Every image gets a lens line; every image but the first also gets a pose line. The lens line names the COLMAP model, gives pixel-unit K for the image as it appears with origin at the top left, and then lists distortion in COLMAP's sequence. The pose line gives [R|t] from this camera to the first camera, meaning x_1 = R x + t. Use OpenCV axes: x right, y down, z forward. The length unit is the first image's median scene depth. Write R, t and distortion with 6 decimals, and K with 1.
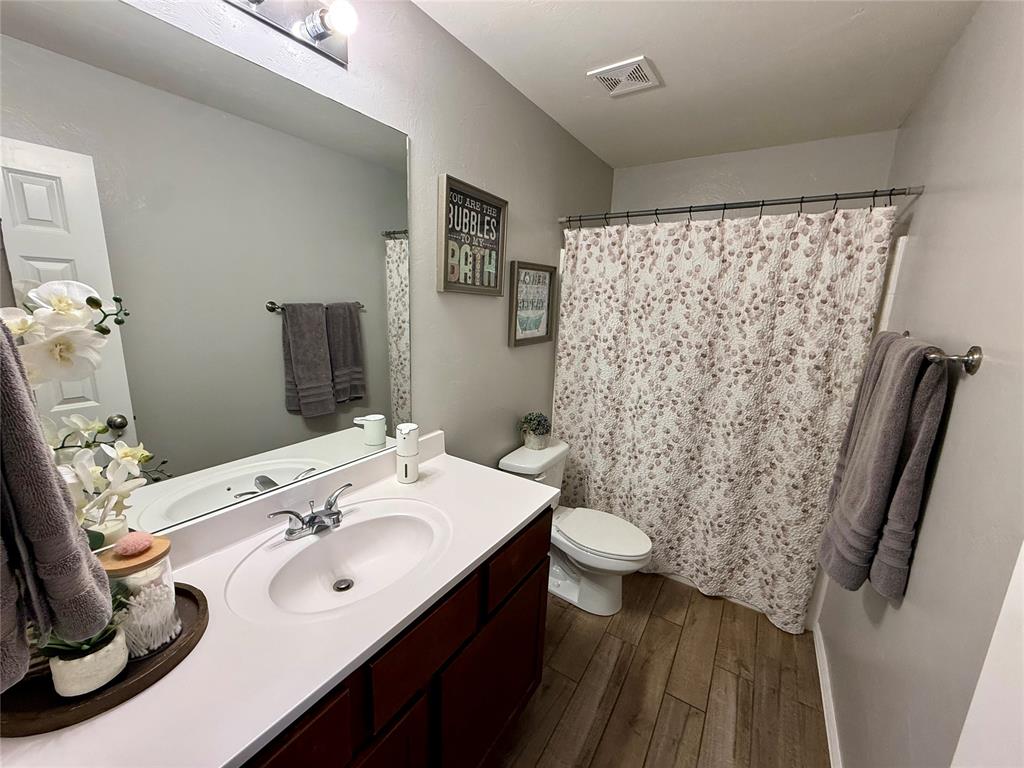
lens RADIAL K [[410.5, 0, 510.7], [0, 410.5, 386.4], [0, 0, 1]] dist [-0.000759, -0.000212]
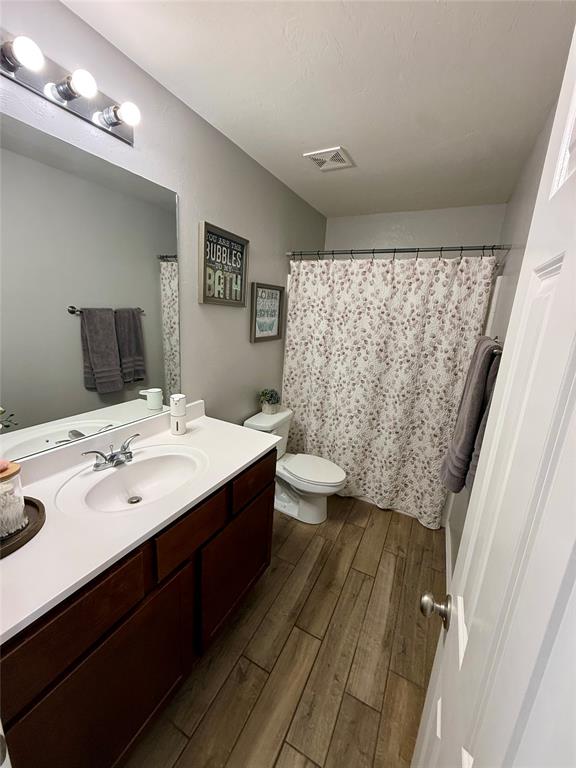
lens RADIAL K [[307.9, 0, 288.6], [0, 307.9, 384.1], [0, 0, 1]] dist [-0.000759, -0.000212]
pose [[0.995026, 0.000855, 0.099611, 0.024508], [-0.004277, 0.999408, 0.034143, 0.012688], [-0.099523, -0.034399, 0.994440, -0.100121]]
